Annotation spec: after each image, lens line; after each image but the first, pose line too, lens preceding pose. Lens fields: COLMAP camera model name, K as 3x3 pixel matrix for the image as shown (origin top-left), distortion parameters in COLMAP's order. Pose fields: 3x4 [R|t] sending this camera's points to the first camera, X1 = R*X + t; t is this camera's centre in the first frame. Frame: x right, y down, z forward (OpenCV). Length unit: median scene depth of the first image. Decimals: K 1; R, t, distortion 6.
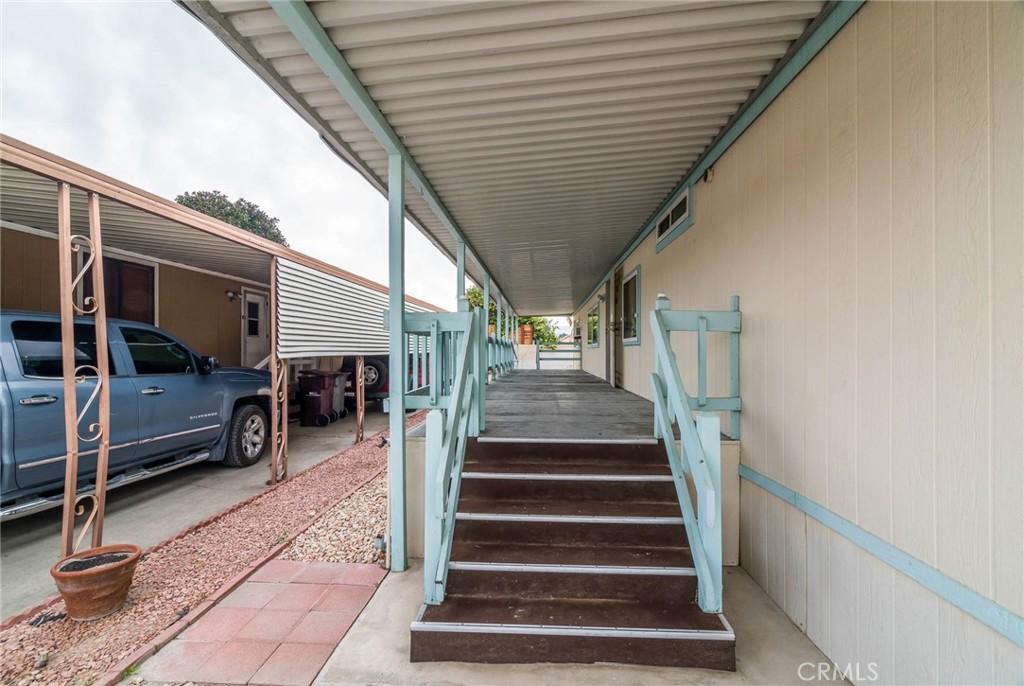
lens RADIAL K [[458.2, 0, 515.0], [0, 458.2, 349.4], [0, 0, 1]] dist [-0.001395, -0.001328]
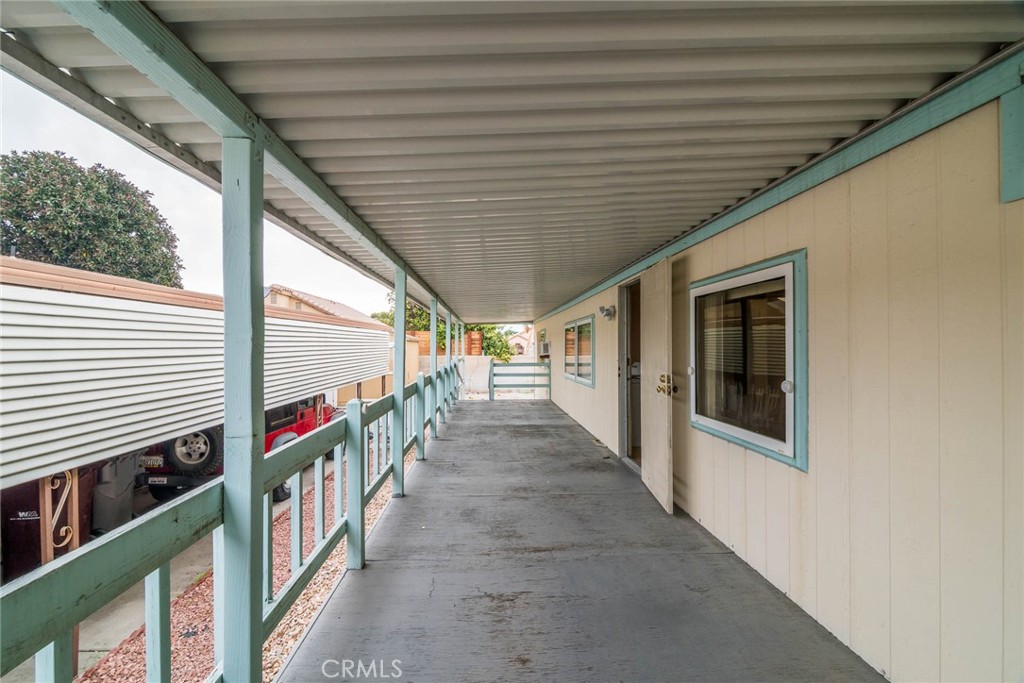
lens RADIAL K [[458.2, 0, 515.1], [0, 458.2, 343.2], [0, 0, 1]] dist [-0.001395, -0.001328]
pose [[0.993041, 0.000453, 0.117768, 0.000818], [0.000163, 0.999986, -0.005218, -0.028603], [-0.117768, 0.005201, 0.993027, 0.175232]]
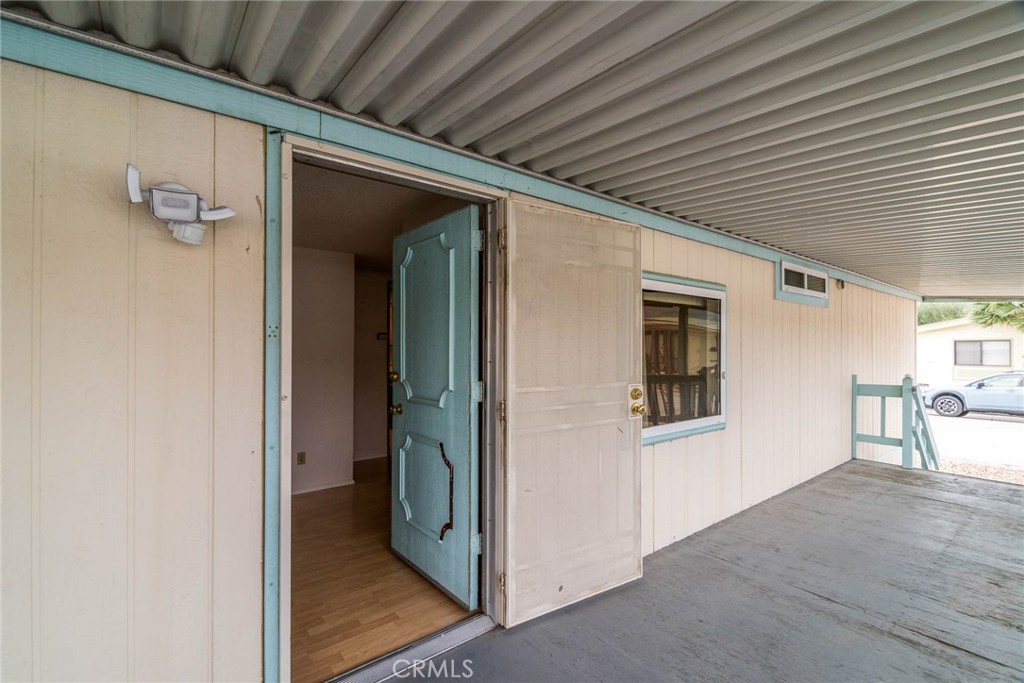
lens RADIAL K [[458.2, 0, 510.8], [0, 458.2, 338.5], [0, 0, 1]] dist [-0.001395, -0.001328]
pose [[-0.660906, 0.002553, 0.750464, 0.006576], [-0.004648, 0.999961, -0.007495, -0.030037], [-0.750454, -0.008442, -0.660868, 0.416593]]
